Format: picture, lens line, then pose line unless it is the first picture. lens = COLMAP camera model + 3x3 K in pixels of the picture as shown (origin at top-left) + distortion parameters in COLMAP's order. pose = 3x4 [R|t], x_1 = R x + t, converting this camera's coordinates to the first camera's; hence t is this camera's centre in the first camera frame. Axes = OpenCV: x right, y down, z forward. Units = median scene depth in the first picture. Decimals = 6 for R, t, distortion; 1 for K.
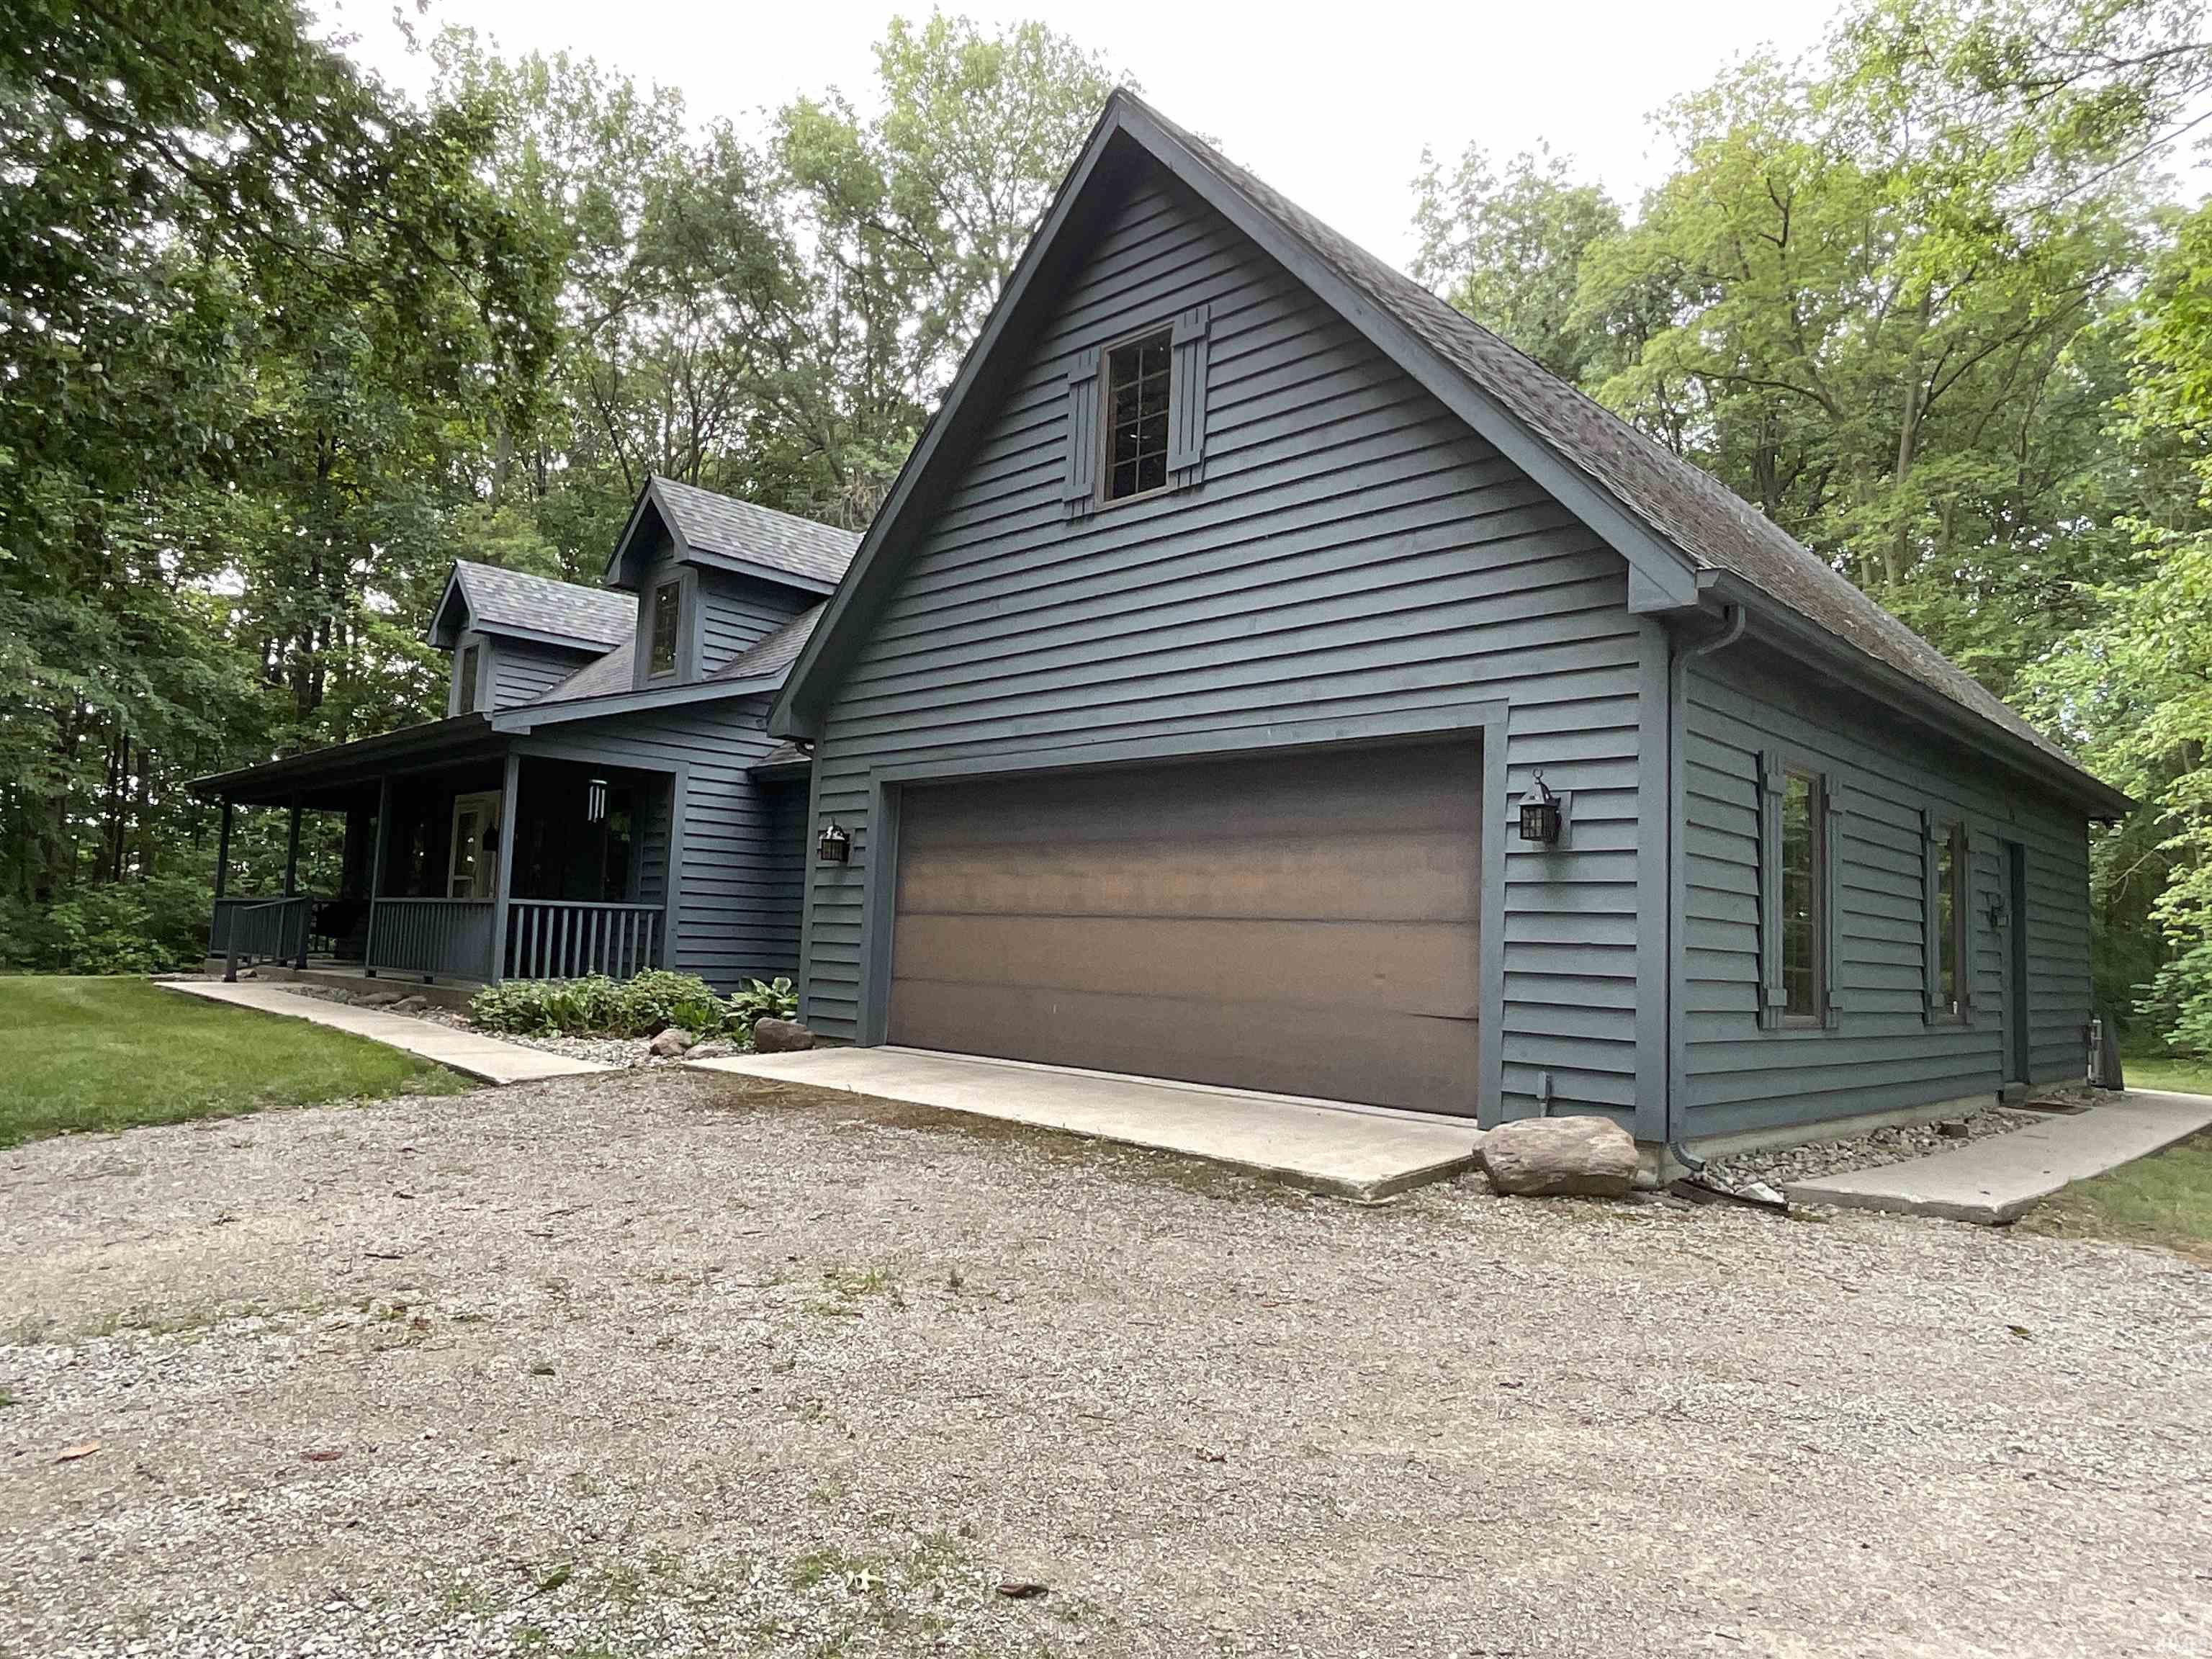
lens RADIAL K [[1384.9, 0, 1117.1], [0, 1384.9, 830.2], [0, 0, 1]] dist [-0.007582, -0.001006]
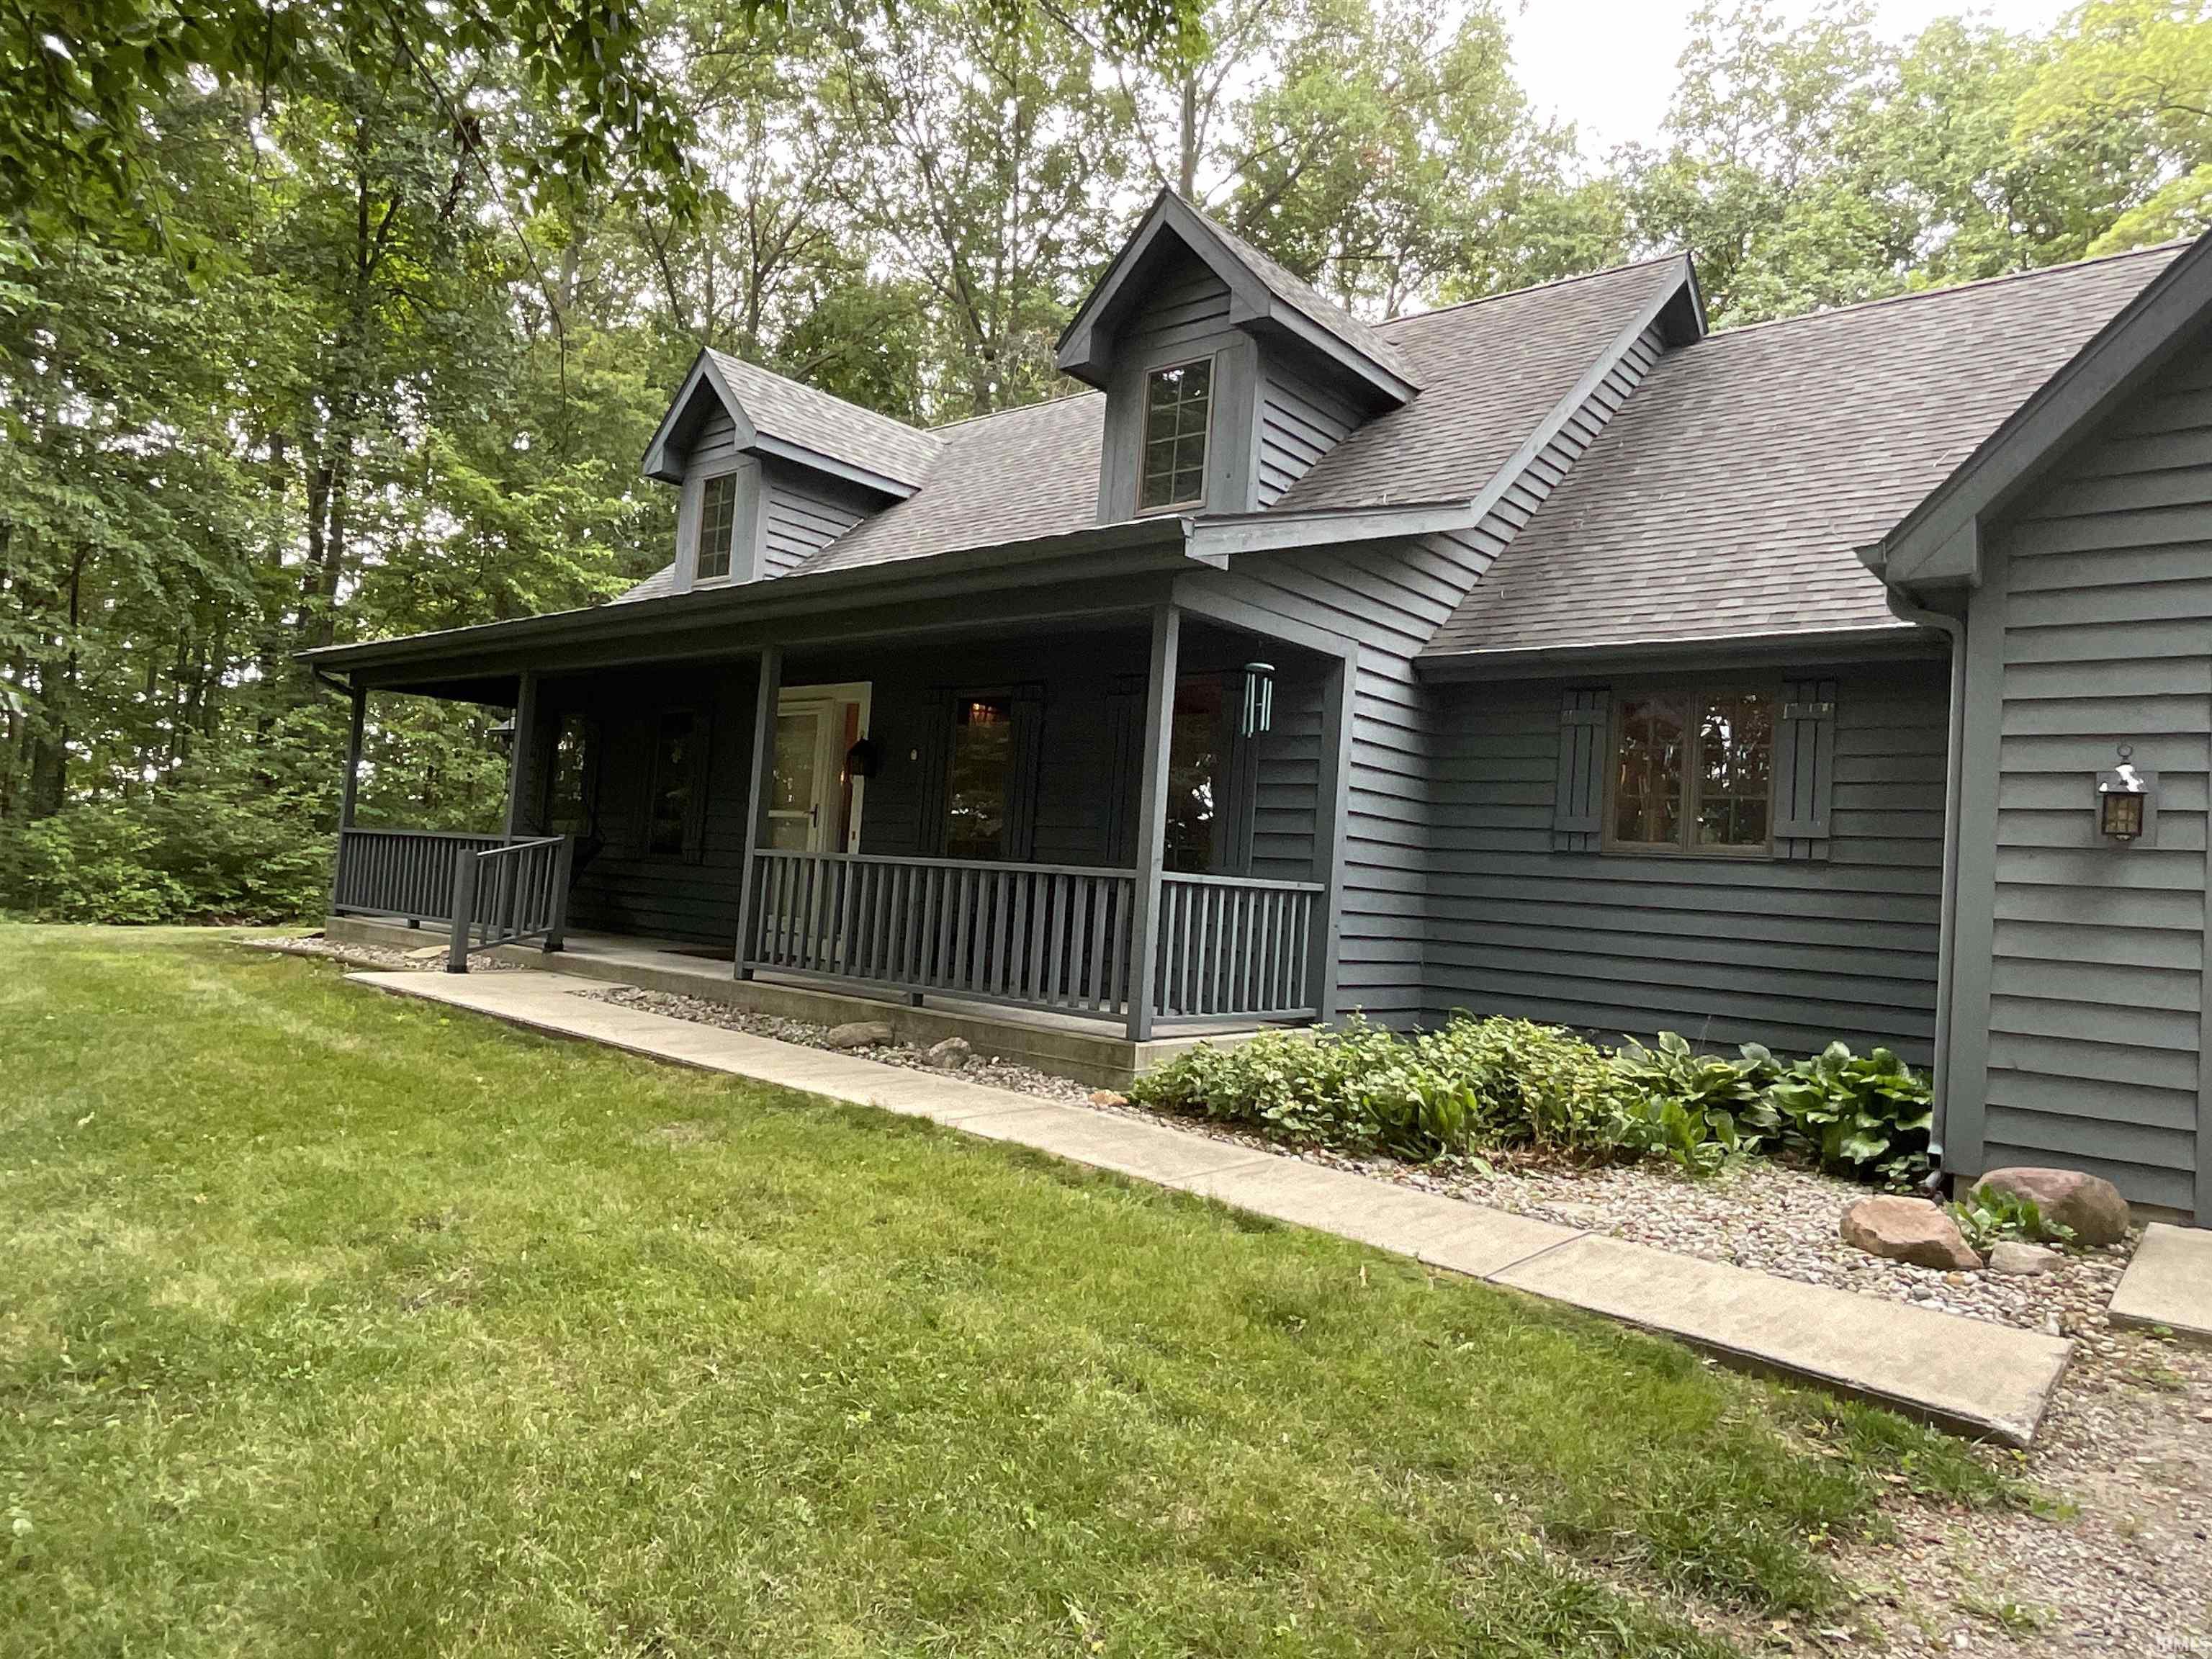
lens RADIAL K [[1384.9, 0, 1097.4], [0, 1384.9, 815.2], [0, 0, 1]] dist [-0.007582, -0.001006]
pose [[0.997148, 0.035731, 0.066484, -0.315140], [-0.037993, 0.998730, 0.033083, 0.006475], [-0.065217, -0.035515, 0.997239, 0.287956]]
